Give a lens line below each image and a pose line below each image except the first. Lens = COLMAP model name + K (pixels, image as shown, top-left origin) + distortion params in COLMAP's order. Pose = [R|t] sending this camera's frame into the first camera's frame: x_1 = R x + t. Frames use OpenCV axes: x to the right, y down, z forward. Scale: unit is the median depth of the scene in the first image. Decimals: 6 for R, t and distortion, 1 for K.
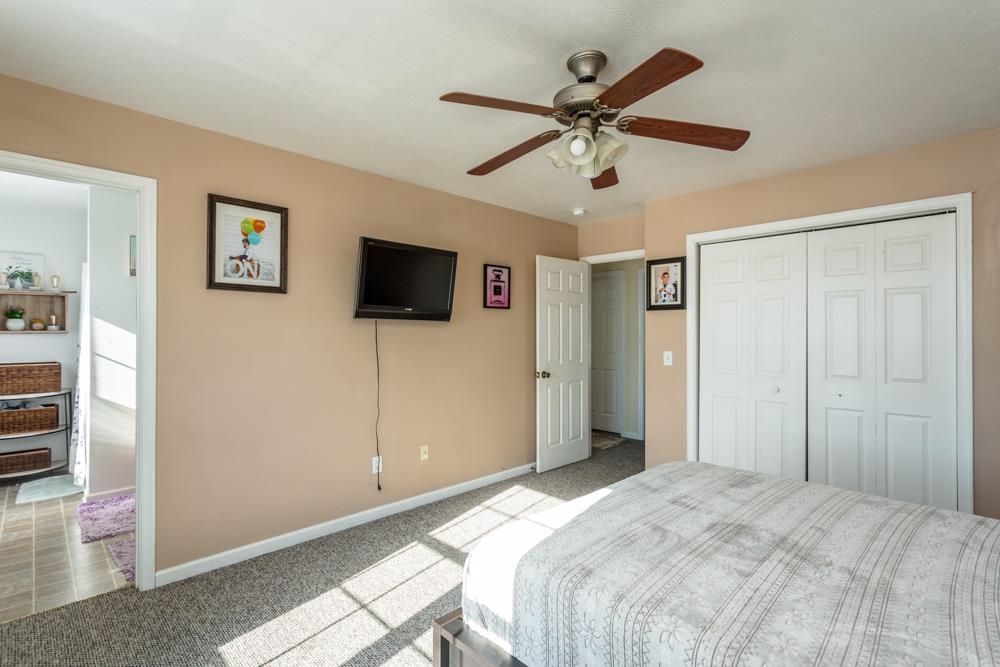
lens RADIAL K [[484.4, 0, 504.4], [0, 484.4, 338.1], [0, 0, 1]] dist [0.006802, -0.000906]
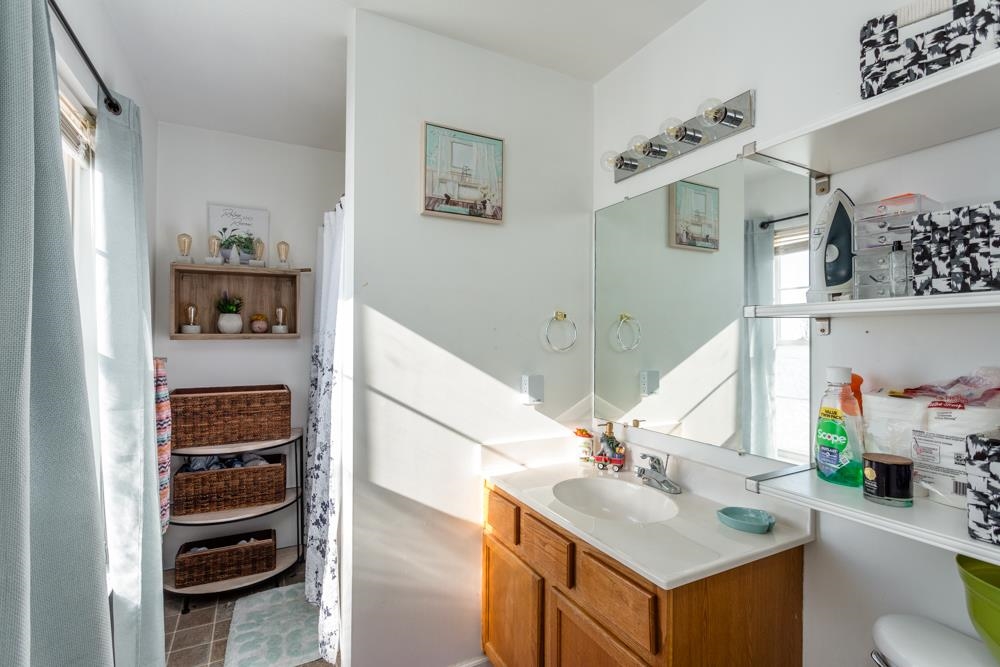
lens RADIAL K [[484.4, 0, 497.9], [0, 484.4, 331.7], [0, 0, 1]] dist [0.006802, -0.000906]
pose [[0.957809, 0.001110, -0.287405, -0.507689], [-0.004023, 0.999946, -0.009546, -0.013177], [0.287379, 0.010300, 0.957762, 0.514319]]
